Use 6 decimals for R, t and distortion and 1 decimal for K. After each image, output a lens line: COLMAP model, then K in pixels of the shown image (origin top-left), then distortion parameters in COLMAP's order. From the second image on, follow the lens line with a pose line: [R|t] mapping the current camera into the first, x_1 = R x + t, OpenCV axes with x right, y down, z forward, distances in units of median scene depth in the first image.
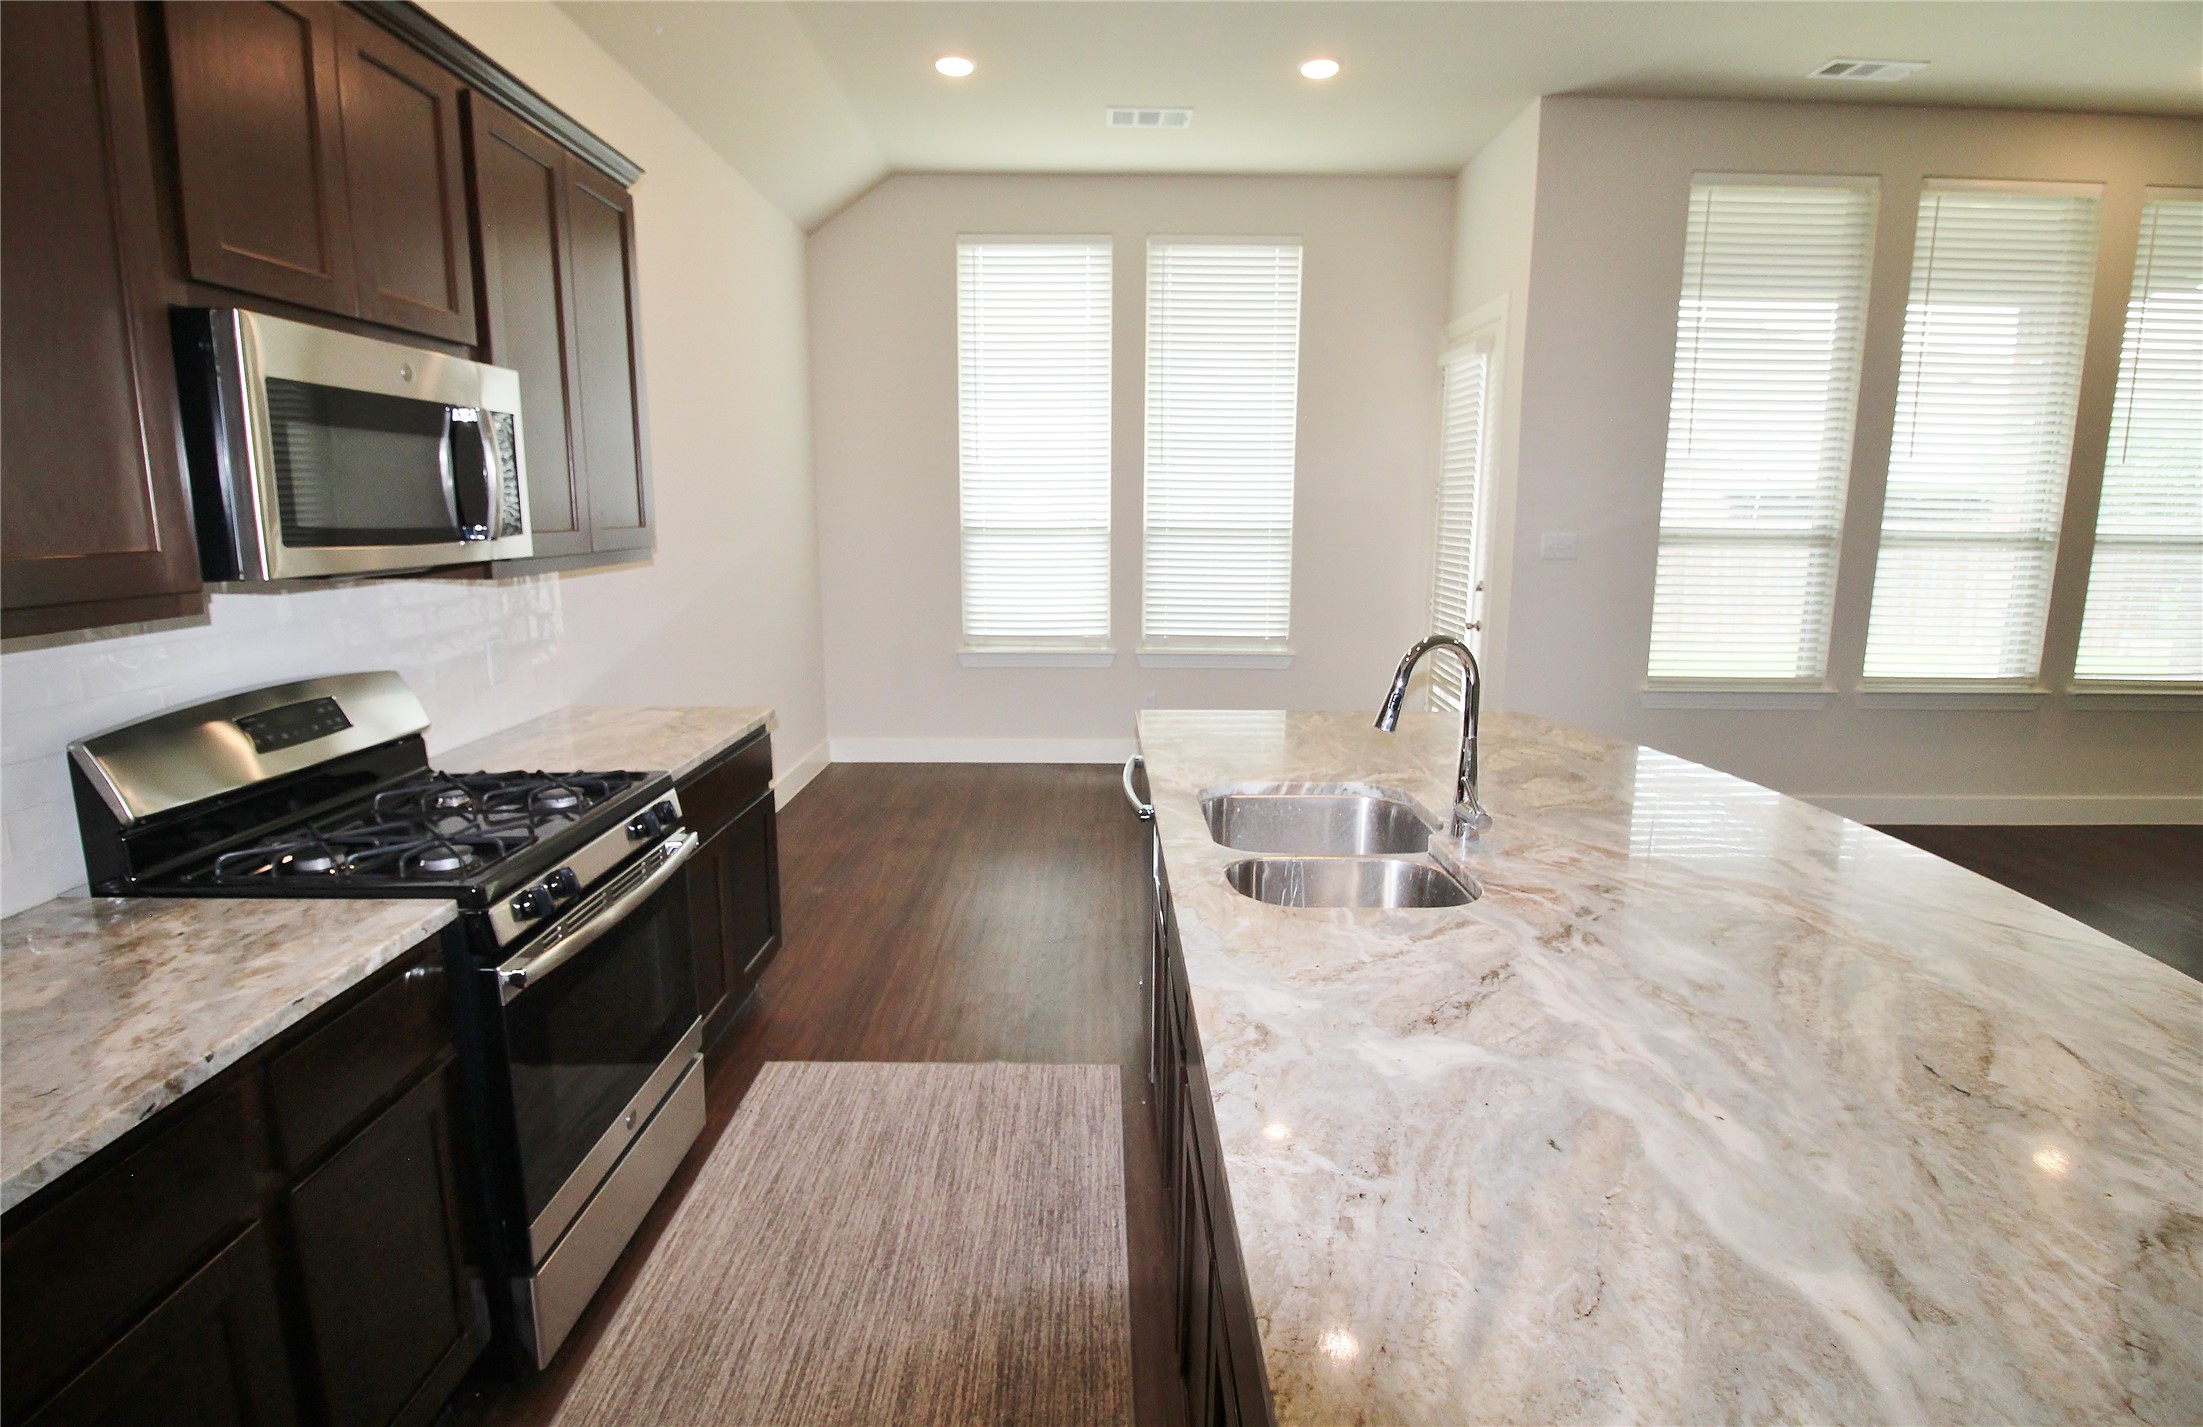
lens RADIAL K [[1038.5, 0, 1100.8], [0, 1038.5, 673.7], [0, 0, 1]] dist [-0.000053, -0.012169]
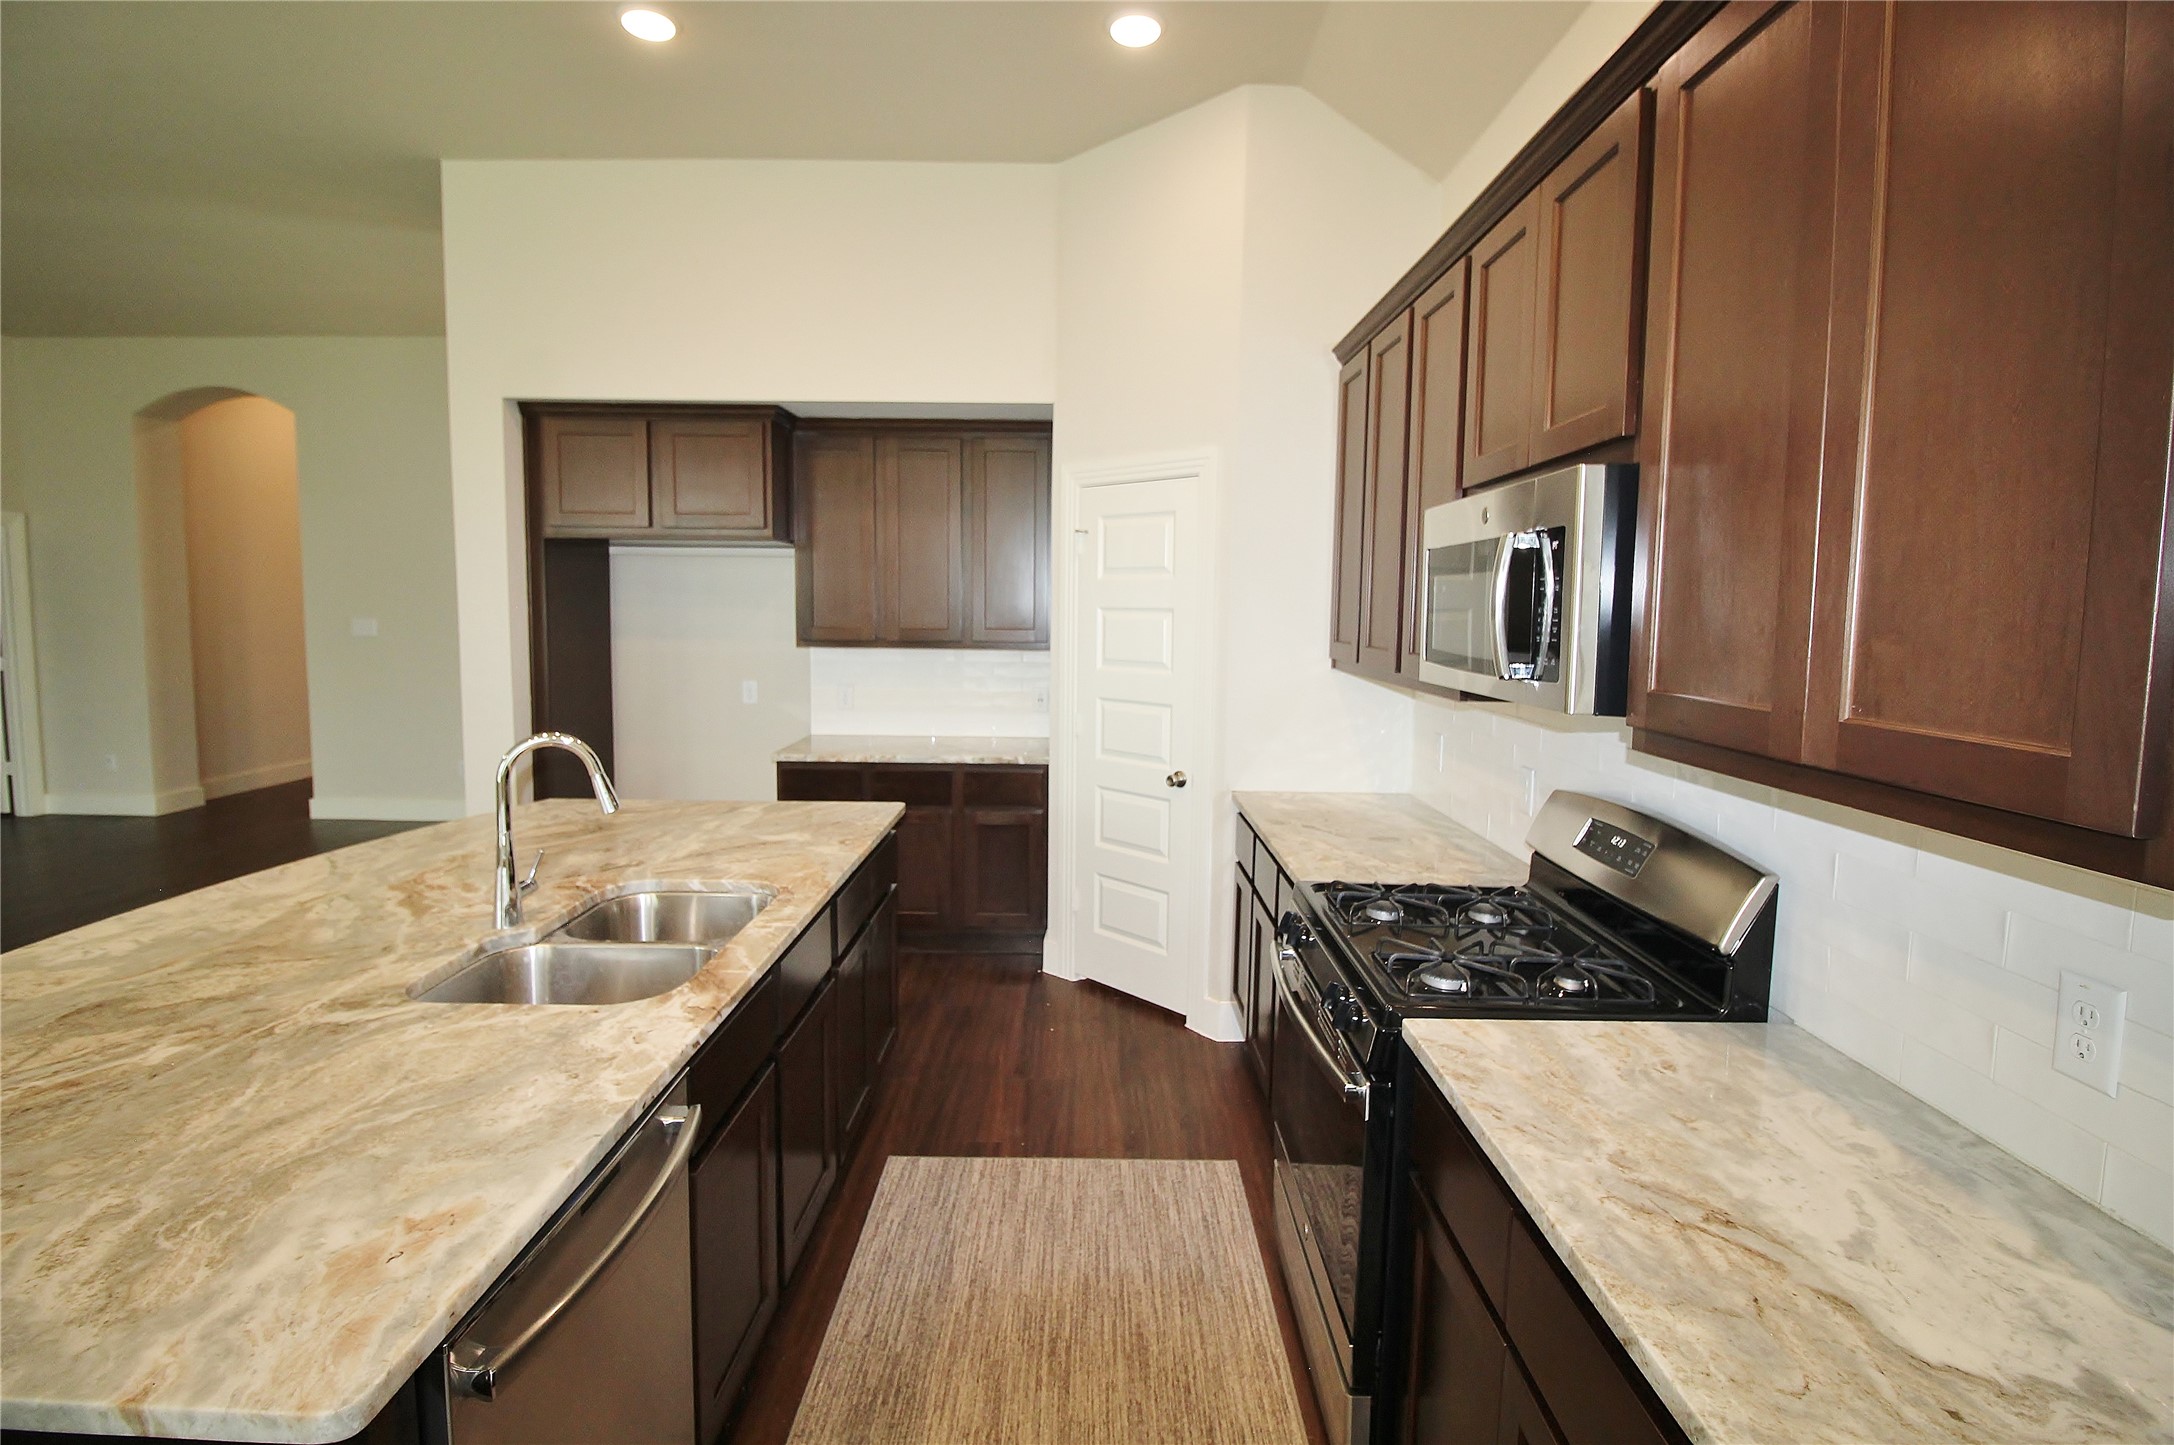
lens RADIAL K [[1006.5, 0, 1095.2], [0, 1006.5, 685.6], [0, 0, 1]] dist [-0.001137, -0.012167]
pose [[-0.999836, -0.017958, -0.002238, -0.297819], [-0.017976, 0.971234, 0.237449, -0.404370], [-0.002090, 0.237450, -0.971397, 2.322053]]
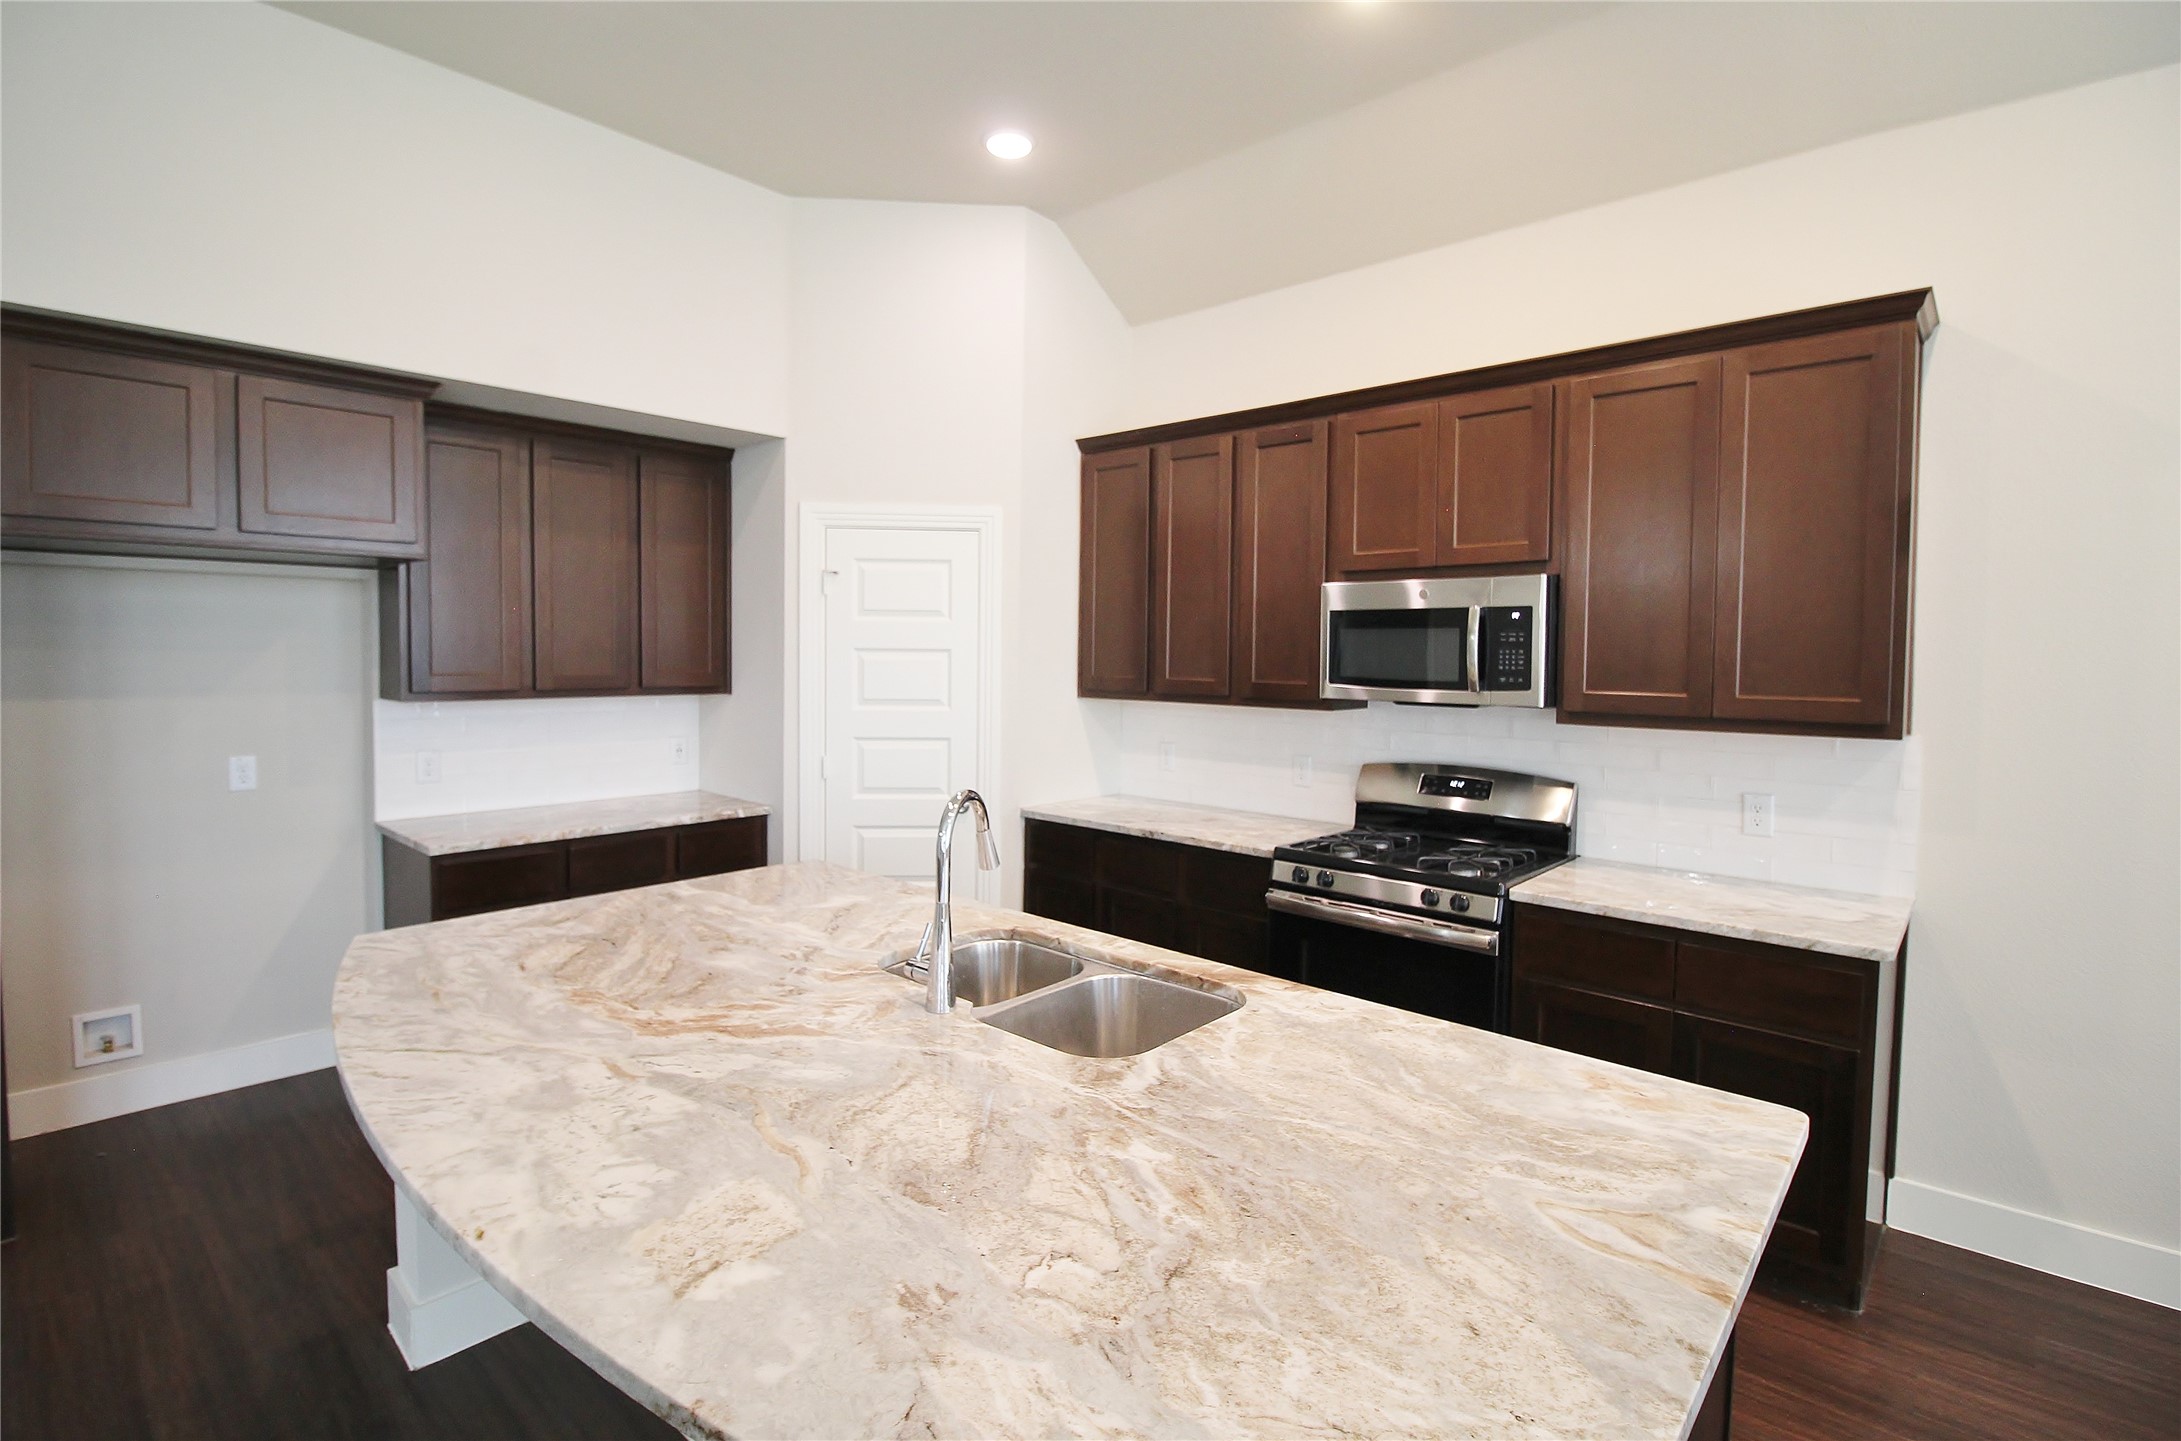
lens RADIAL K [[1009.8, 0, 1098.8], [0, 1009.8, 683.5], [0, 0, 1]] dist [-0.001137, -0.012167]
pose [[-0.666079, 0.011328, -0.745795, 1.127532], [-0.133216, 0.982001, 0.133892, -0.336096], [0.733888, 0.188535, -0.652581, 1.979362]]
